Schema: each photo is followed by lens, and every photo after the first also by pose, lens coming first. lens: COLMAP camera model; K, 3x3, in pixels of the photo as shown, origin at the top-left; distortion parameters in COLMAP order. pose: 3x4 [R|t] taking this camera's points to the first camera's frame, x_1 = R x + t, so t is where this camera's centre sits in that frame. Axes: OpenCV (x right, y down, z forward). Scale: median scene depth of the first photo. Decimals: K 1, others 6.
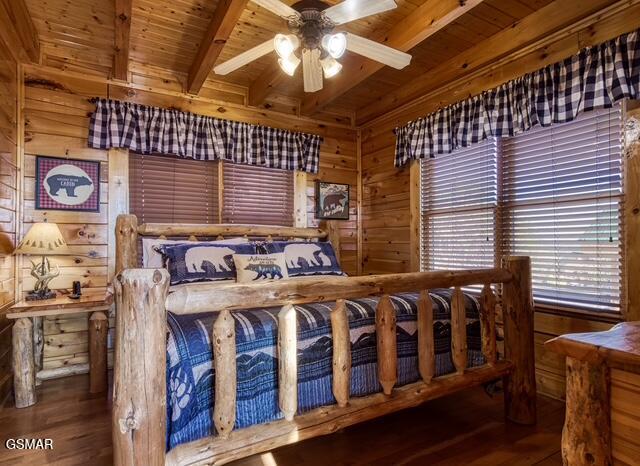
lens RADIAL K [[347.3, 0, 319.4], [0, 347.3, 234.1], [0, 0, 1]] dist [0.002569, 0.000086]
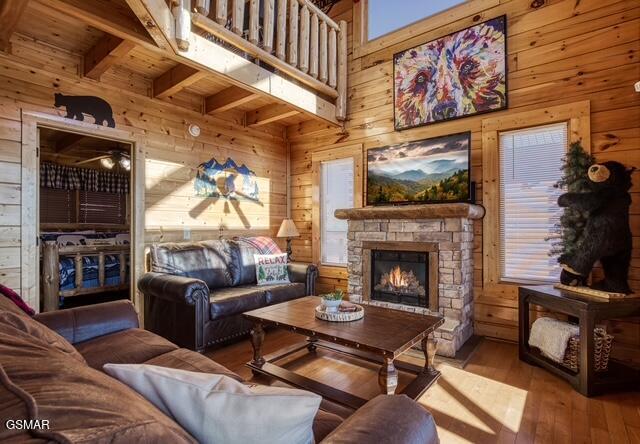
lens RADIAL K [[316.2, 0, 321.8], [0, 316.2, 226.5], [0, 0, 1]] dist [0.003662, 0.000231]
pose [[0.928821, 0.006365, 0.370475, 0.318971], [-0.010711, 0.999896, 0.009674, -0.042266], [-0.370375, -0.012953, 0.928792, -1.120757]]
